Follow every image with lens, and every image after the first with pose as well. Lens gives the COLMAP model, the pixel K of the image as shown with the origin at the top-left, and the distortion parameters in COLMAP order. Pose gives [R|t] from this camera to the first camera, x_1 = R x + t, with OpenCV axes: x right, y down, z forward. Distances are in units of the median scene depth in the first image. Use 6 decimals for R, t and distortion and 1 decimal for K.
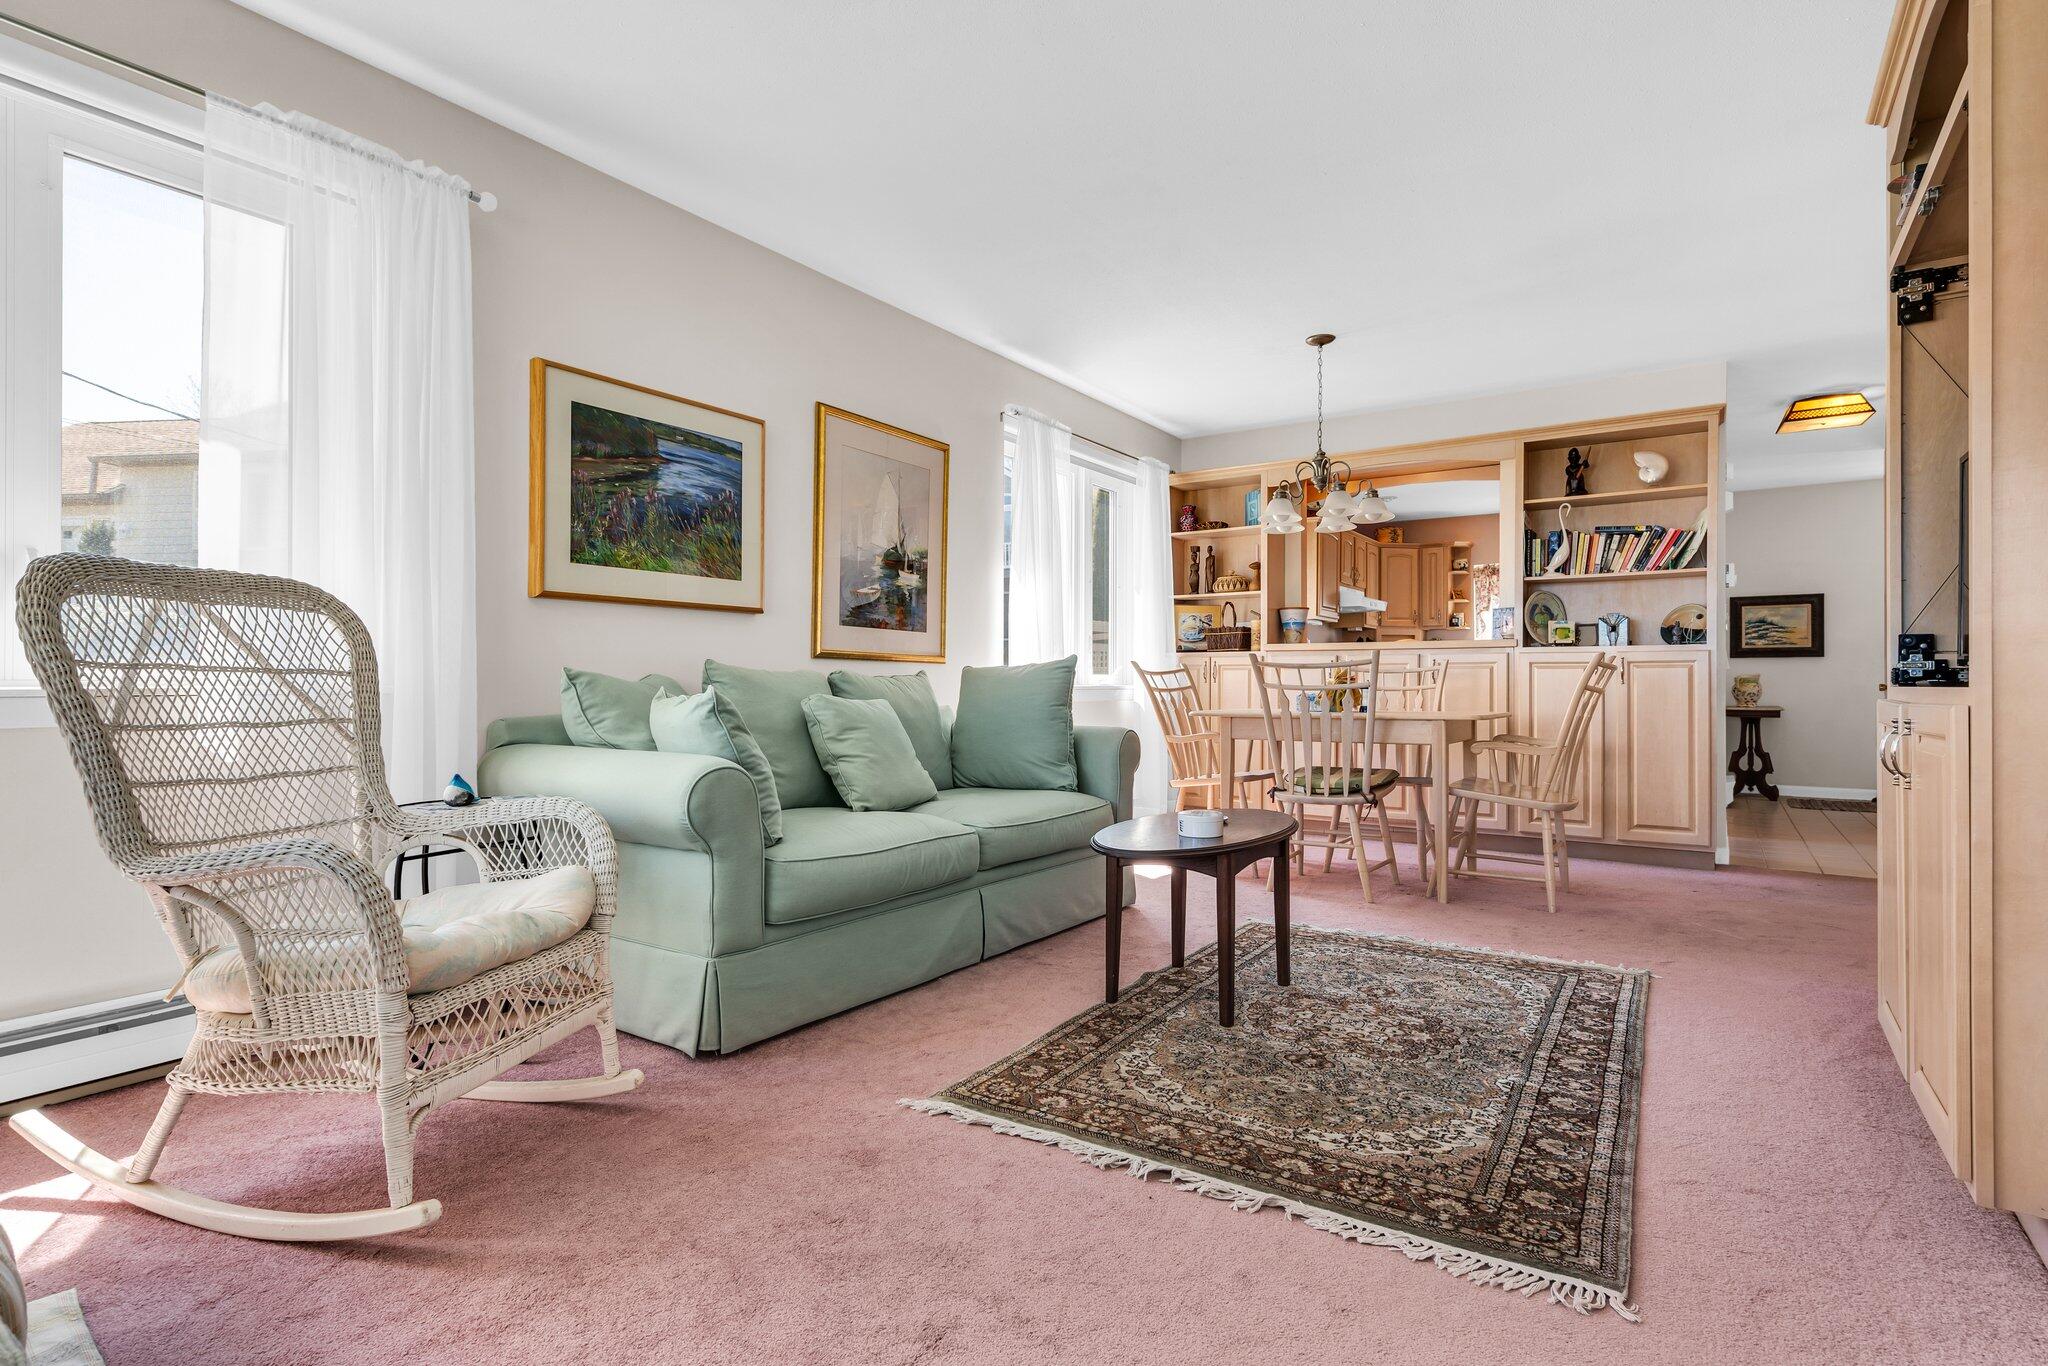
lens RADIAL K [[949.4, 0, 1059.6], [0, 949.4, 677.2], [0, 0, 1]] dist [0.009529, 0.000784]
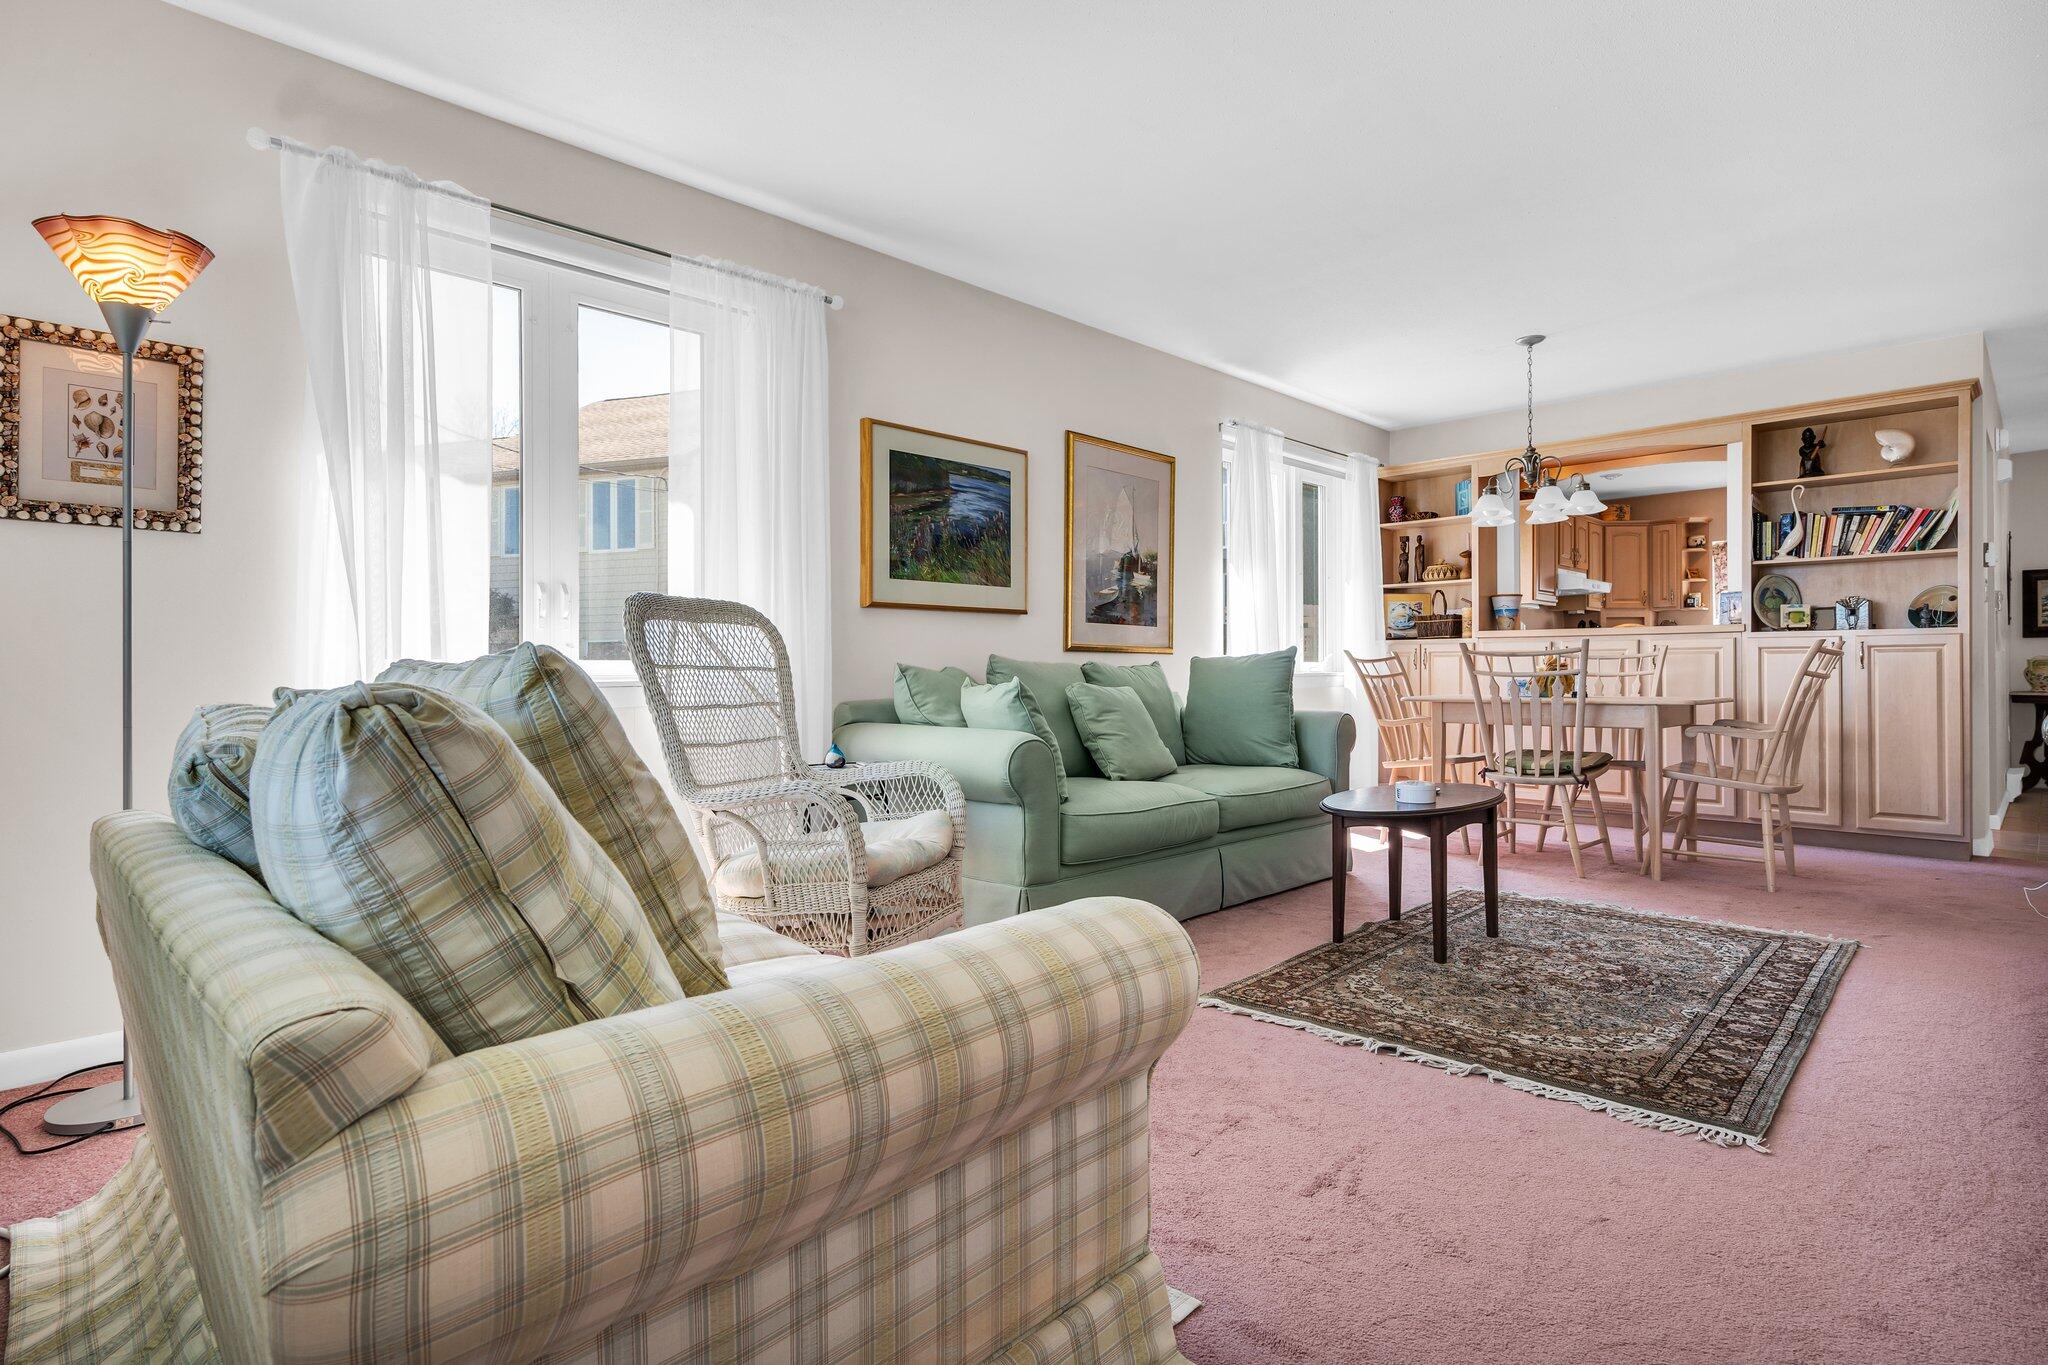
lens RADIAL K [[982.4, 0, 1088.0], [0, 982.4, 664.0], [0, 0, 1]] dist [0.017066, 0.000160]
pose [[0.986153, -0.006674, -0.165703, -0.033894], [0.006942, 0.999975, 0.001033, -0.005780], [0.165692, -0.002169, 0.986175, -0.188784]]
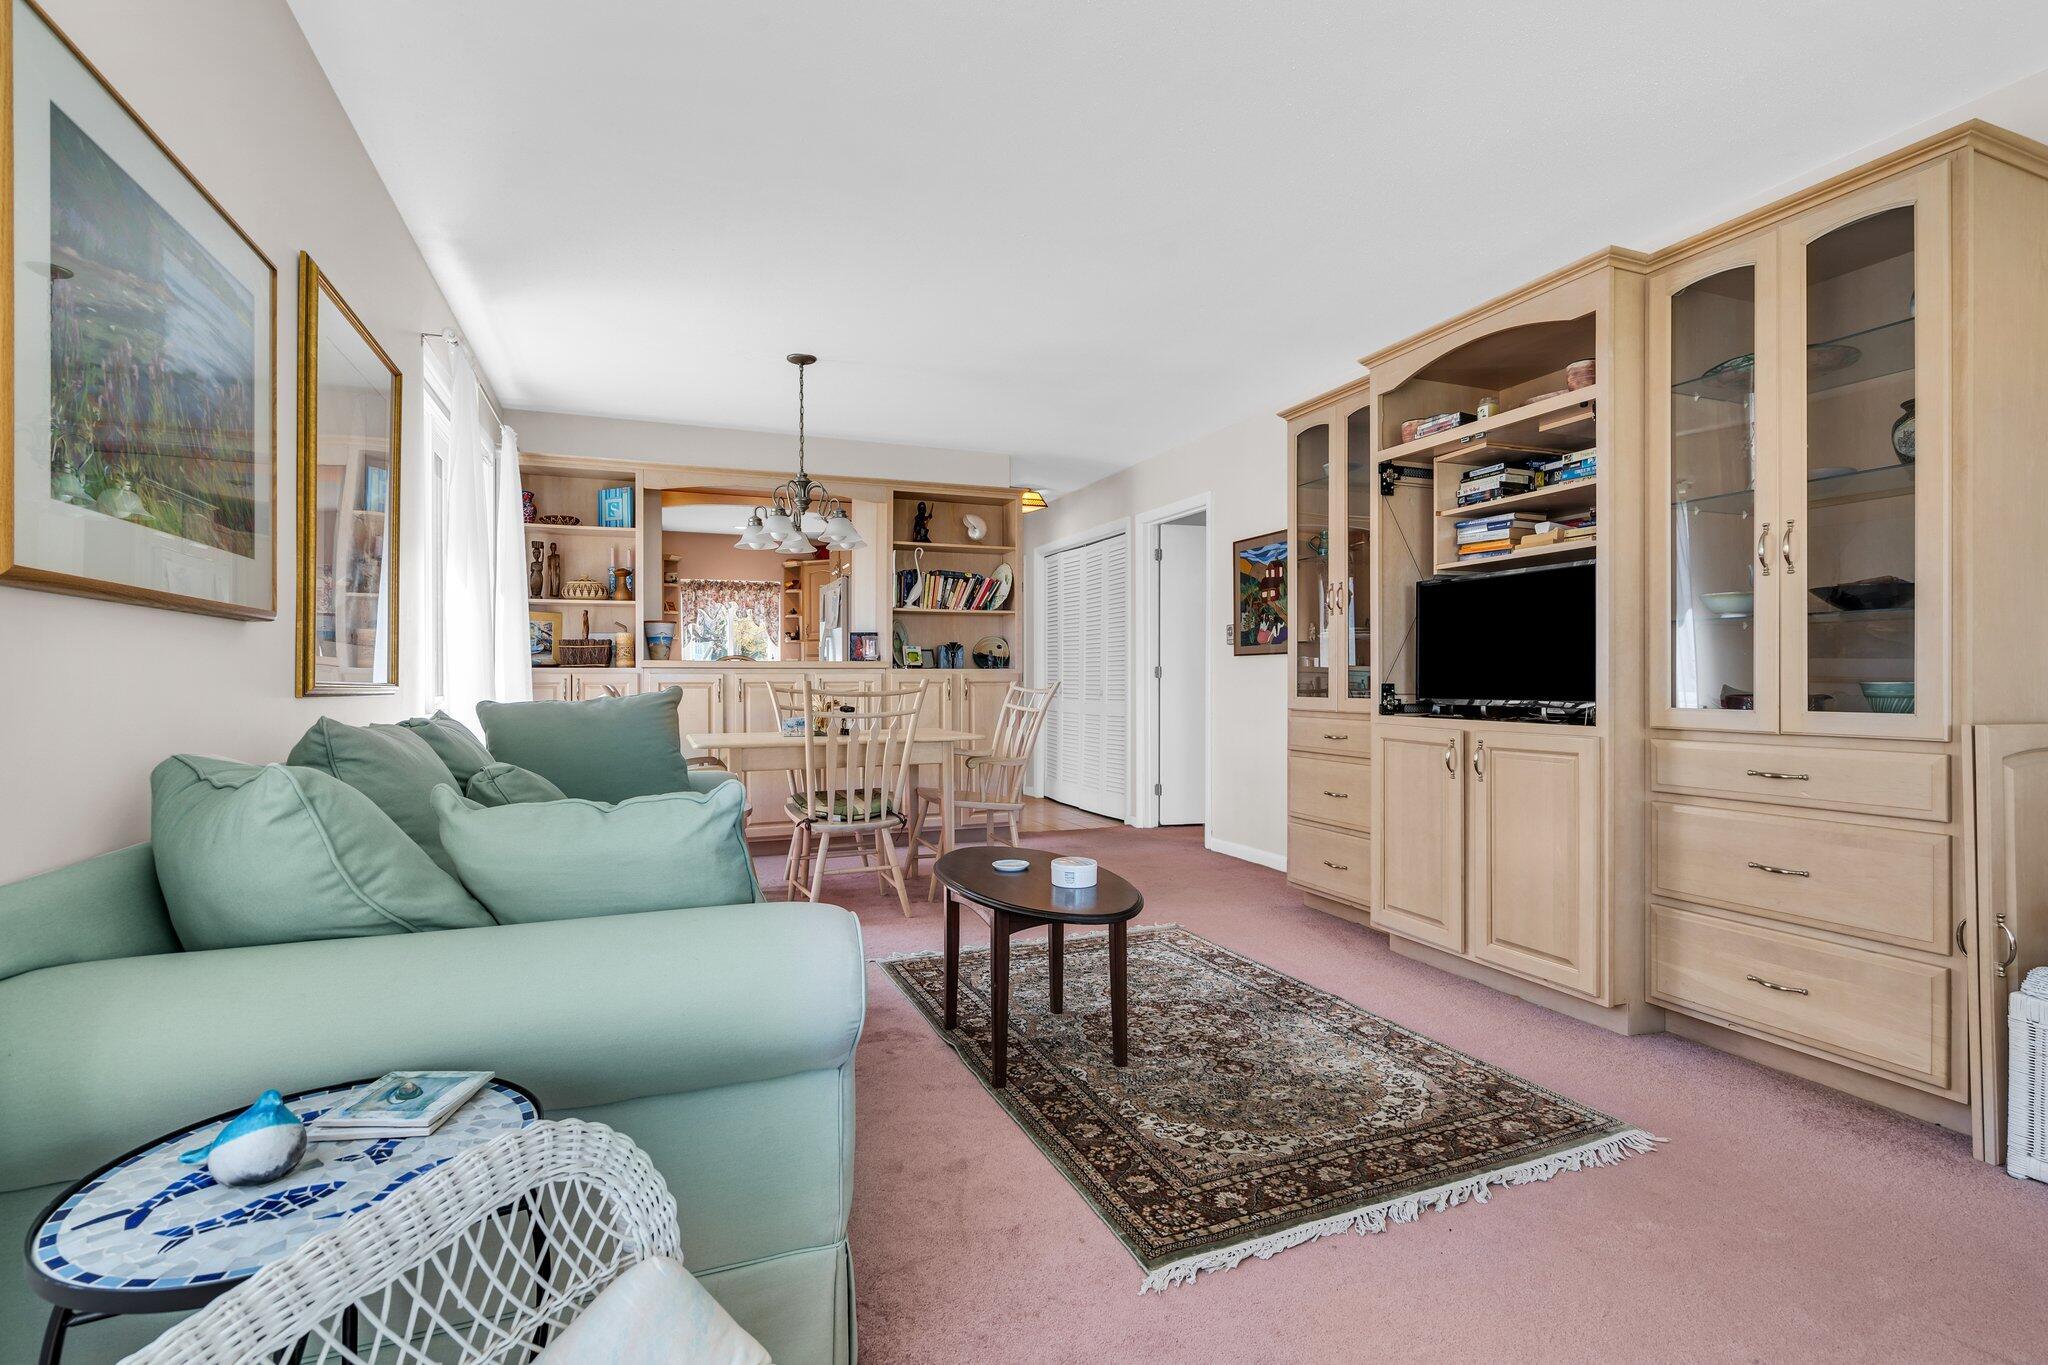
lens RADIAL K [[910.7, 0, 973.9], [0, 910.7, 682.1], [0, 0, 1]] dist [-0.000403, -0.000005]
pose [[0.611797, -0.006978, 0.790984, -0.468463], [-0.000023, 0.999961, 0.008839, -0.035942], [-0.791015, -0.005426, 0.611773, 0.359930]]
